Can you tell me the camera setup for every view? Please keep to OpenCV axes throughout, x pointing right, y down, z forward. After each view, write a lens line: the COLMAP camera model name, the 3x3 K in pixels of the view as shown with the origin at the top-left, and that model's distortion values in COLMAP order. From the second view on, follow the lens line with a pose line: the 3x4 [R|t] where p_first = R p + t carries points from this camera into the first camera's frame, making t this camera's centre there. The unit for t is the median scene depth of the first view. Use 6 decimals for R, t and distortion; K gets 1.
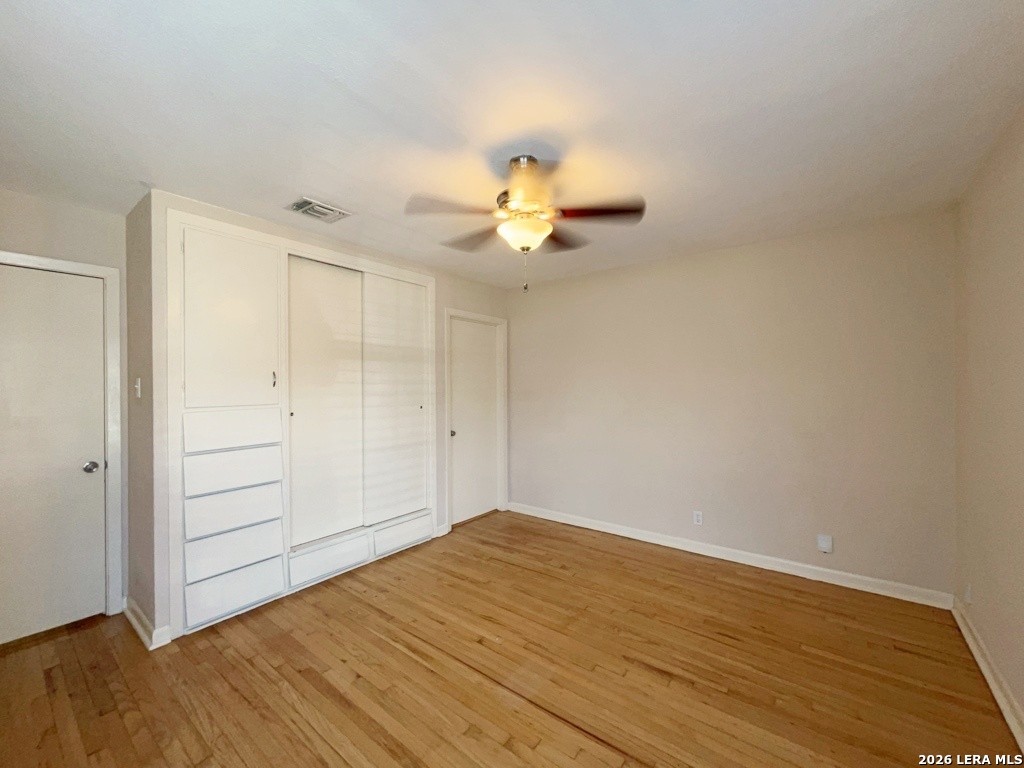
lens RADIAL K [[410.3, 0, 512.0], [0, 410.3, 384.0], [0, 0, 1]] dist [-0.002962, -0.000625]
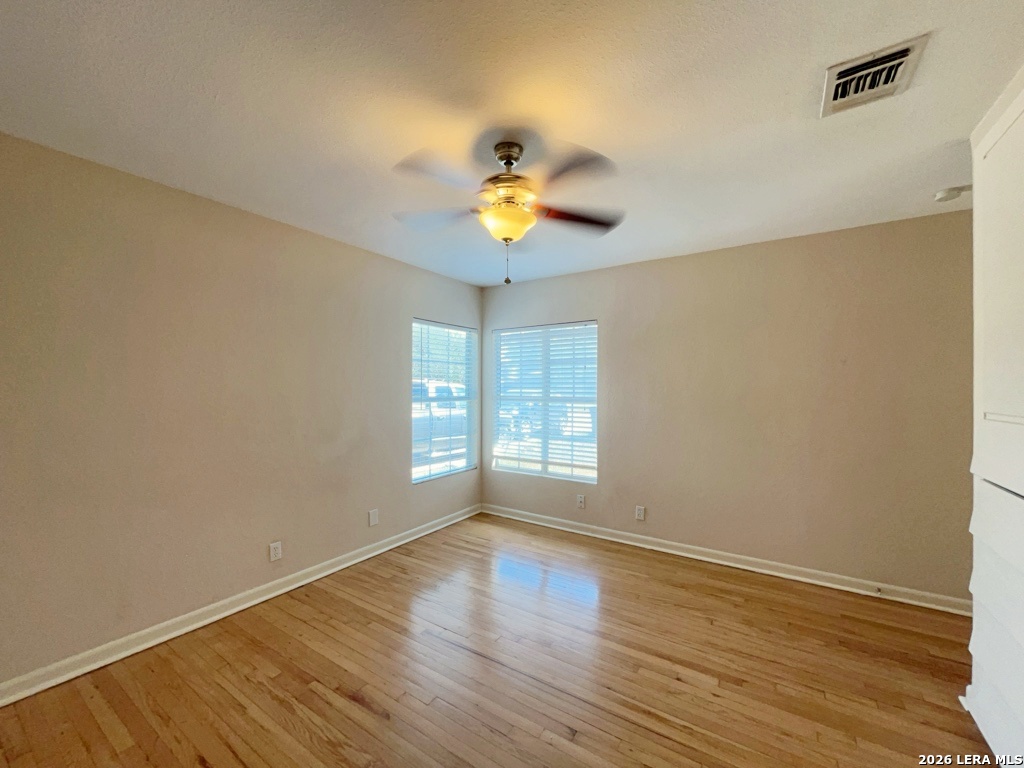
lens RADIAL K [[410.3, 0, 512.0], [0, 410.3, 384.0], [0, 0, 1]] dist [-0.002962, -0.000625]
pose [[-0.996899, 0.004265, -0.078581, 0.095853], [0.004580, 0.999982, -0.003826, 0.010177], [0.078563, -0.004174, -0.996900, 1.913730]]
